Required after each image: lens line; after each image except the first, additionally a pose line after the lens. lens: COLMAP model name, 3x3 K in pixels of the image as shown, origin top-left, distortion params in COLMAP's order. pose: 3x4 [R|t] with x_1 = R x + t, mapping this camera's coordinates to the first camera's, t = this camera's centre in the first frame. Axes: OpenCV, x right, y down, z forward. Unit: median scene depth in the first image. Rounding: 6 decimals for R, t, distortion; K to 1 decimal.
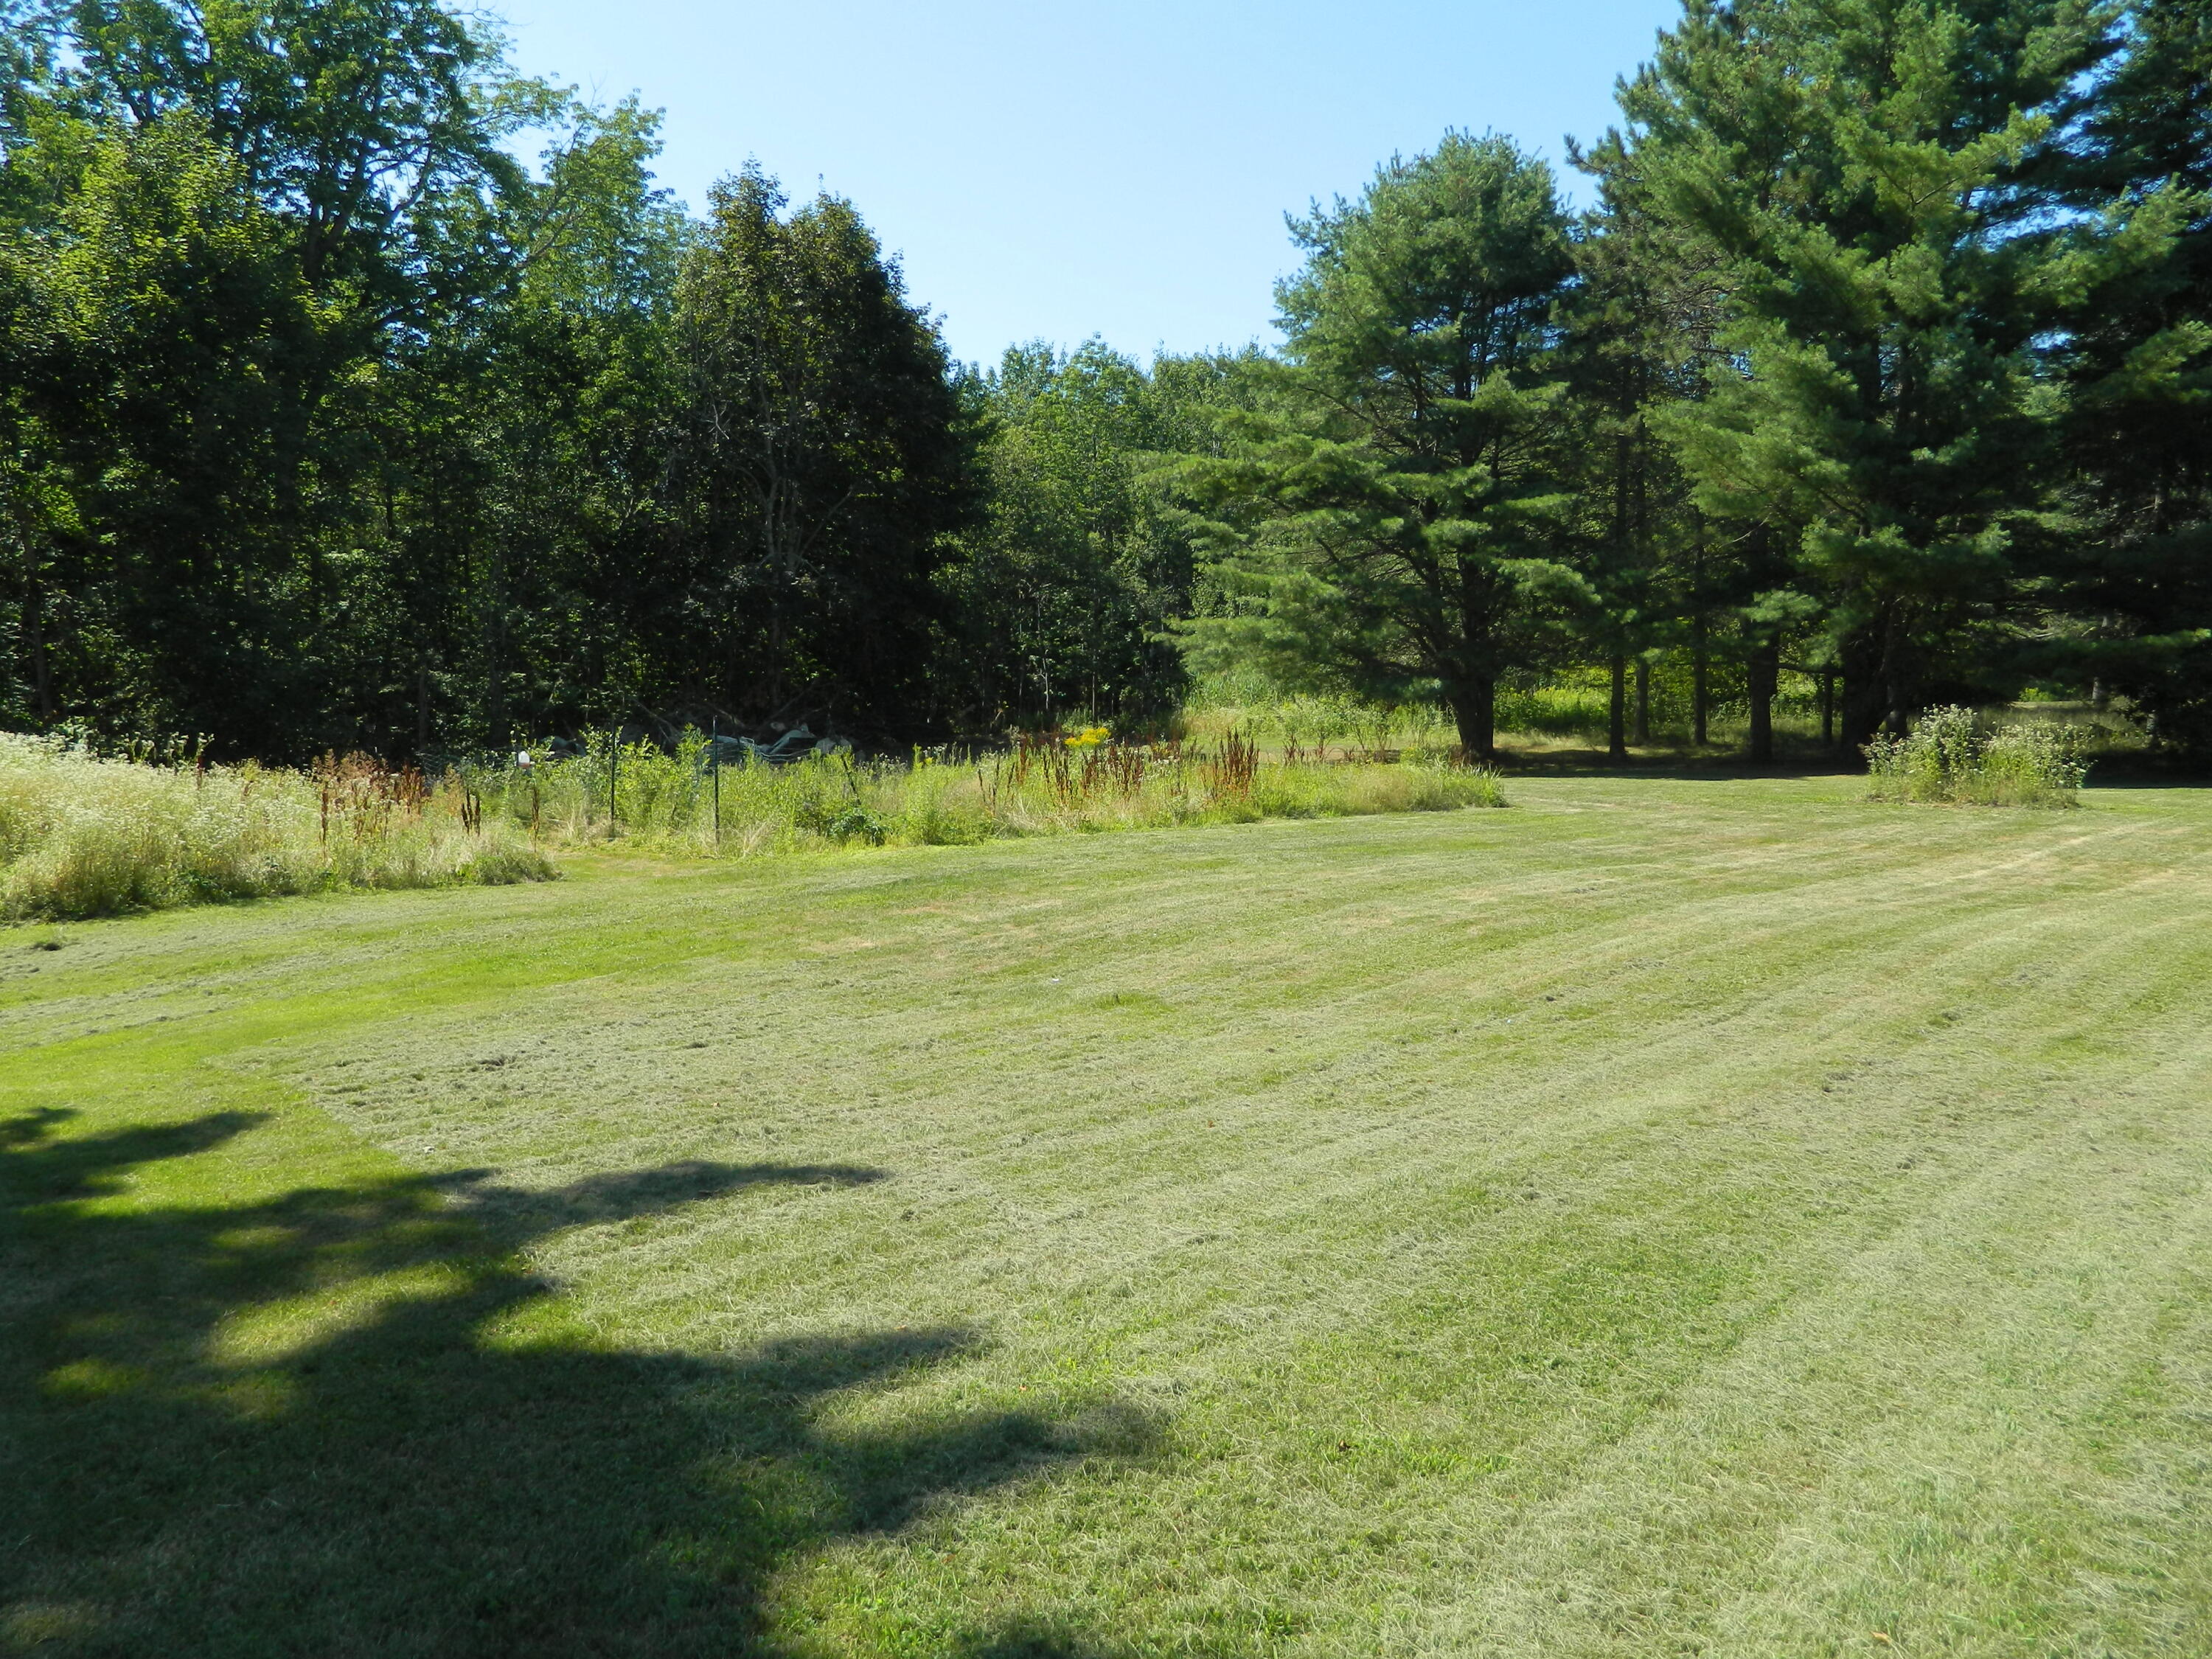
lens RADIAL K [[1655.7, 0, 1105.6], [0, 1655.7, 828.4], [0, 0, 1]] dist [0.005411, 0.003977]
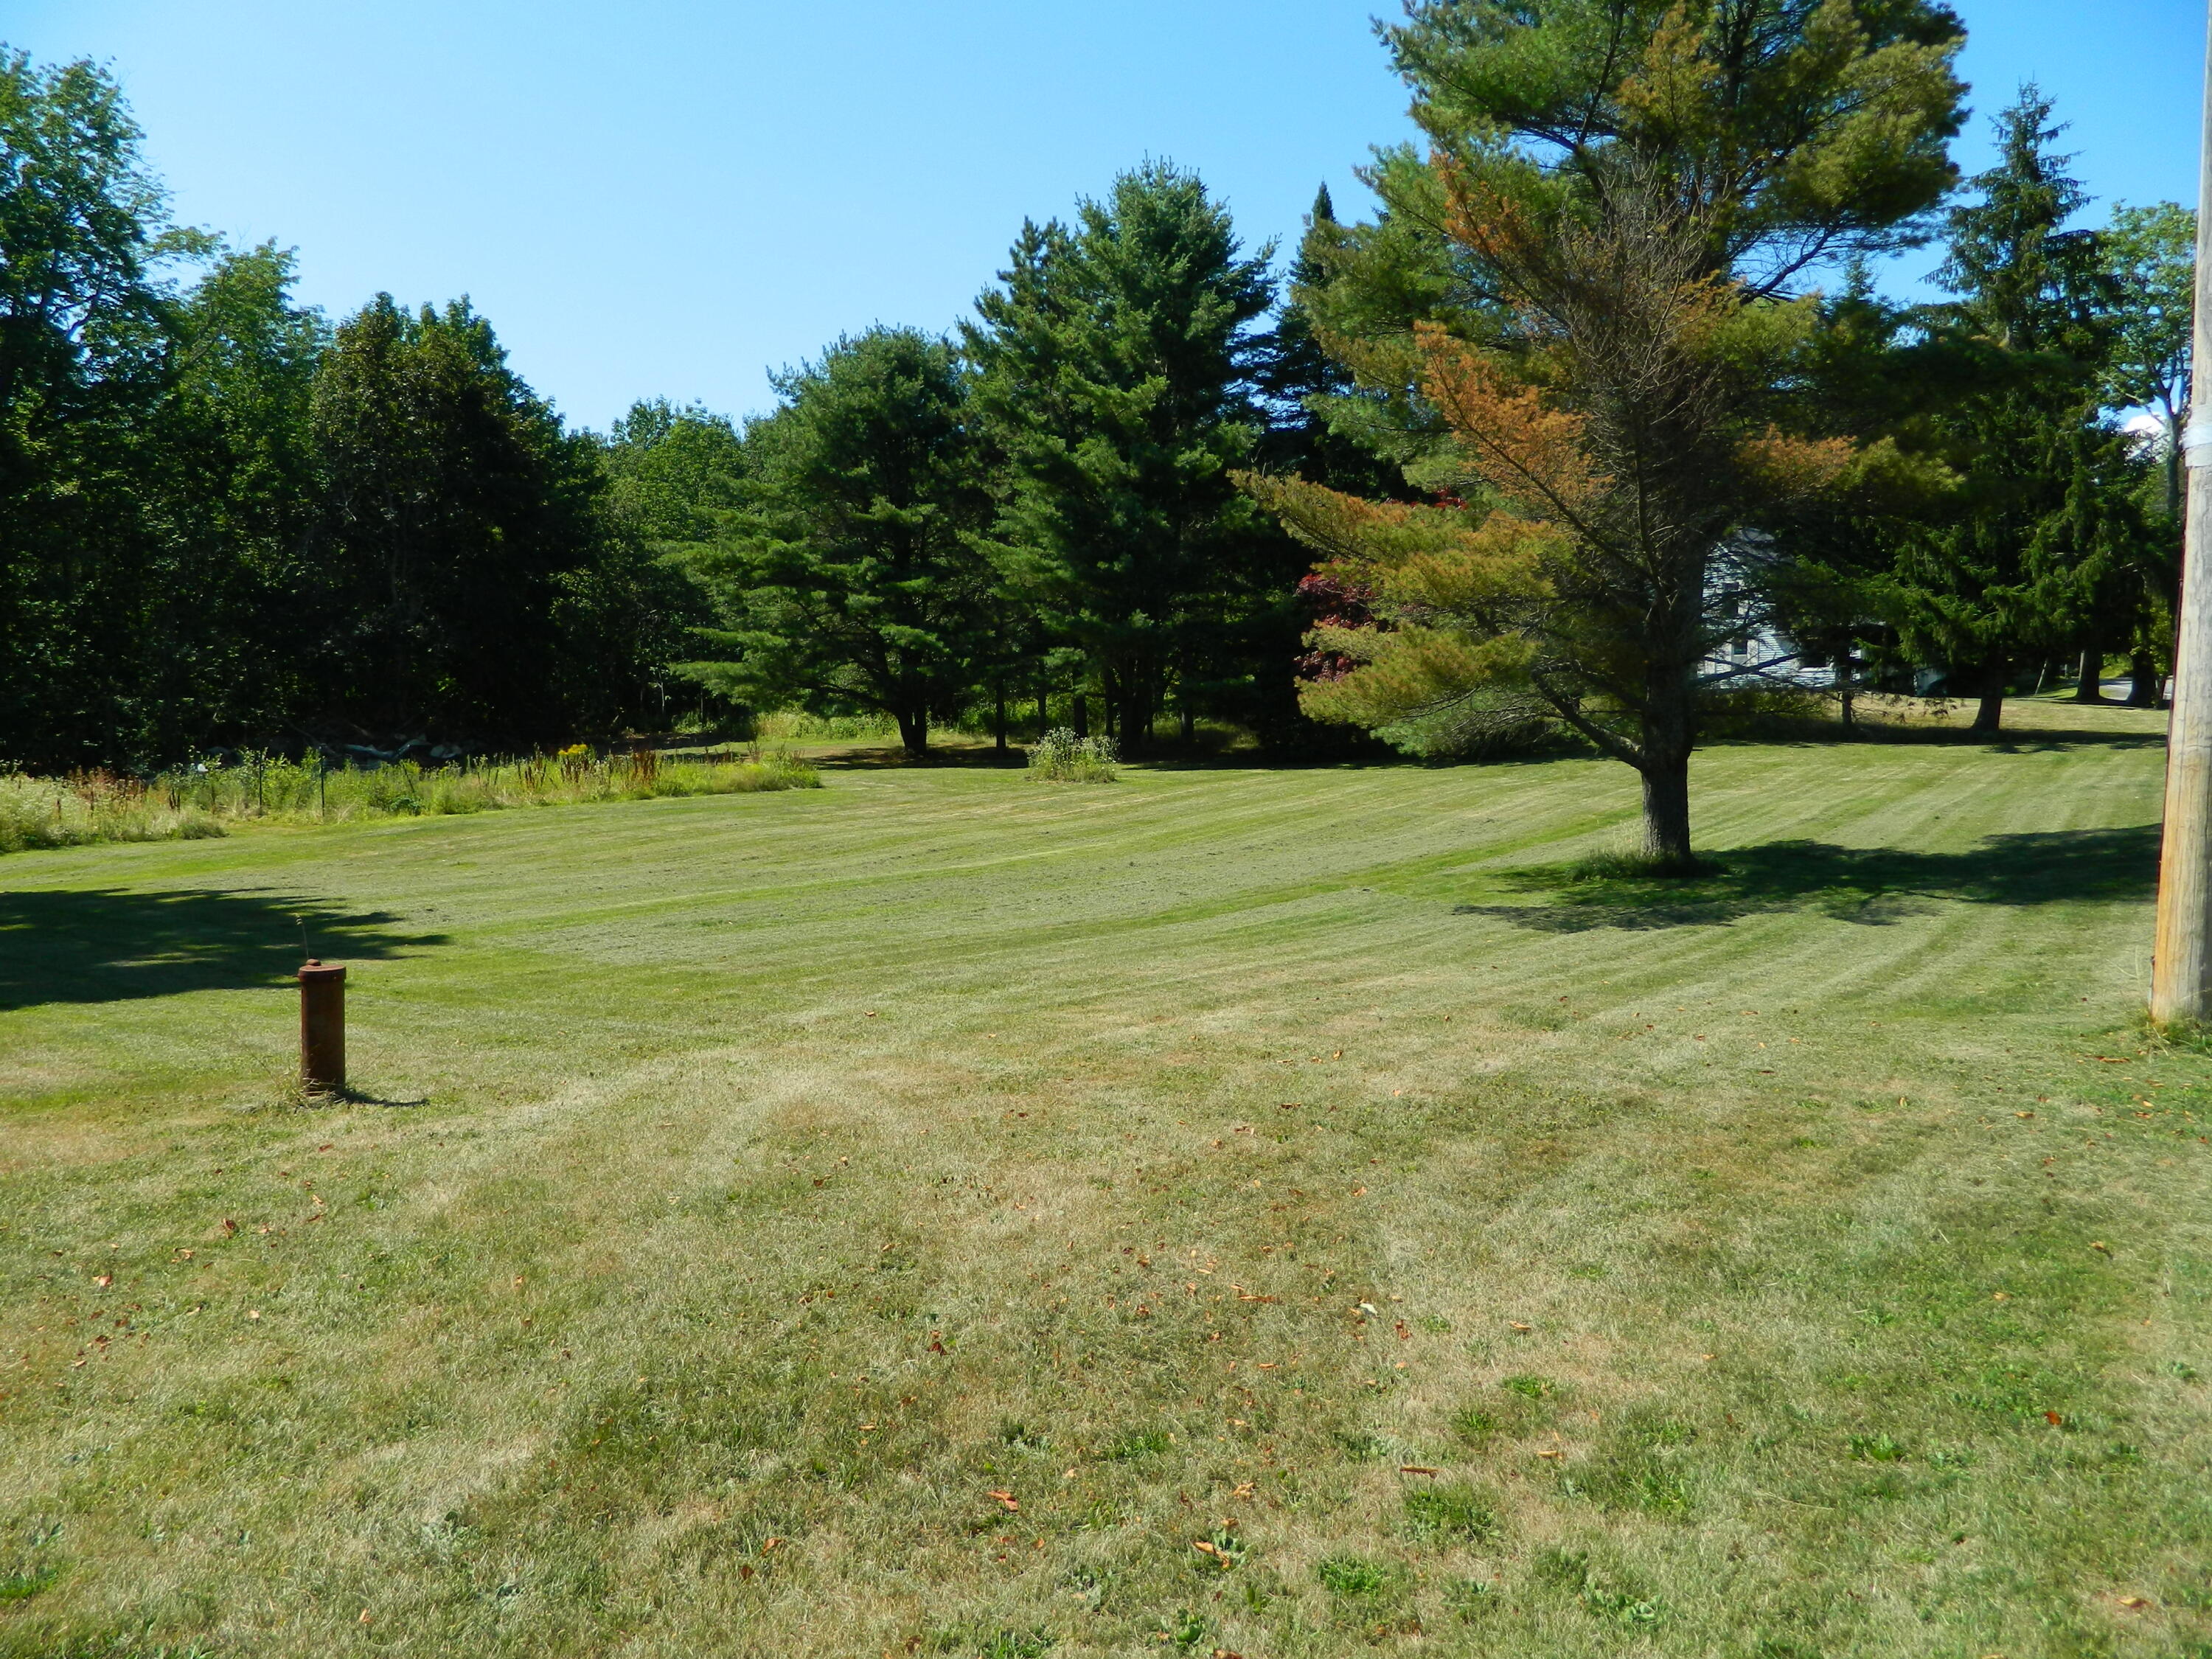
lens RADIAL K [[1655.7, 0, 1106.5], [0, 1655.7, 831.4], [0, 0, 1]] dist [0.005411, 0.003977]
pose [[0.985274, -0.022409, 0.169506, 0.165768], [0.020563, 0.999709, 0.012640, 0.011420], [-0.169740, -0.008968, 0.985448, -0.508231]]
